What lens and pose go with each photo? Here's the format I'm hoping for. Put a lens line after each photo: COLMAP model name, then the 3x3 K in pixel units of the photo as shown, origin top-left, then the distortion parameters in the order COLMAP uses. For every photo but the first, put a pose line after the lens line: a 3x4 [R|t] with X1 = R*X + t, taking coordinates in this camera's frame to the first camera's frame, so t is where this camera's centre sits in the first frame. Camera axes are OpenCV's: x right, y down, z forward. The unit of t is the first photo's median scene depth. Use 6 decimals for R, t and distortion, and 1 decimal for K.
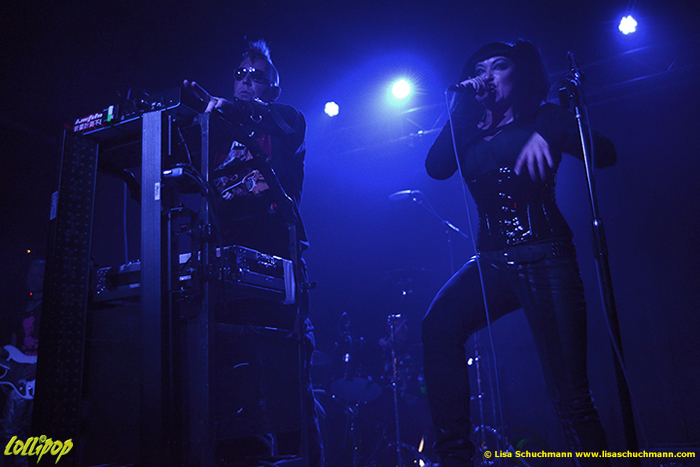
lens RADIAL K [[661.9, 0, 350.0], [0, 661.9, 233.5], [0, 0, 1]] dist [0.084683, -0.002633]
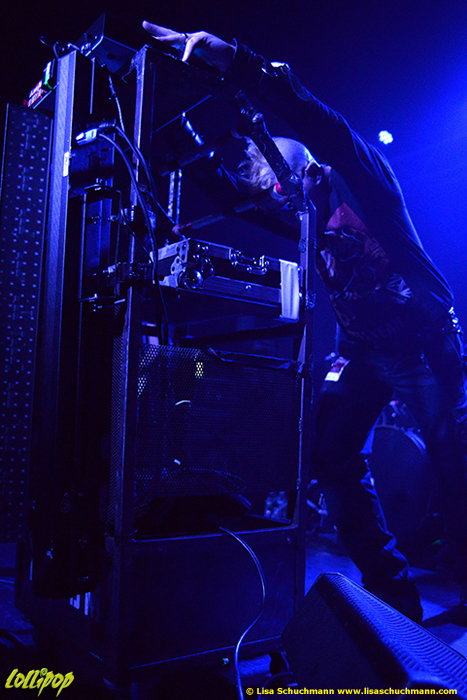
lens RADIAL K [[661.9, 0, 233.5], [0, 661.9, 350.0], [0, 0, 1]] dist [0.084683, -0.002633]
pose [[0.899142, 0.026888, -0.436830, 0.189437], [0.029930, 0.991996, 0.122667, 0.050675], [0.436632, -0.123370, 0.891141, 0.361890]]
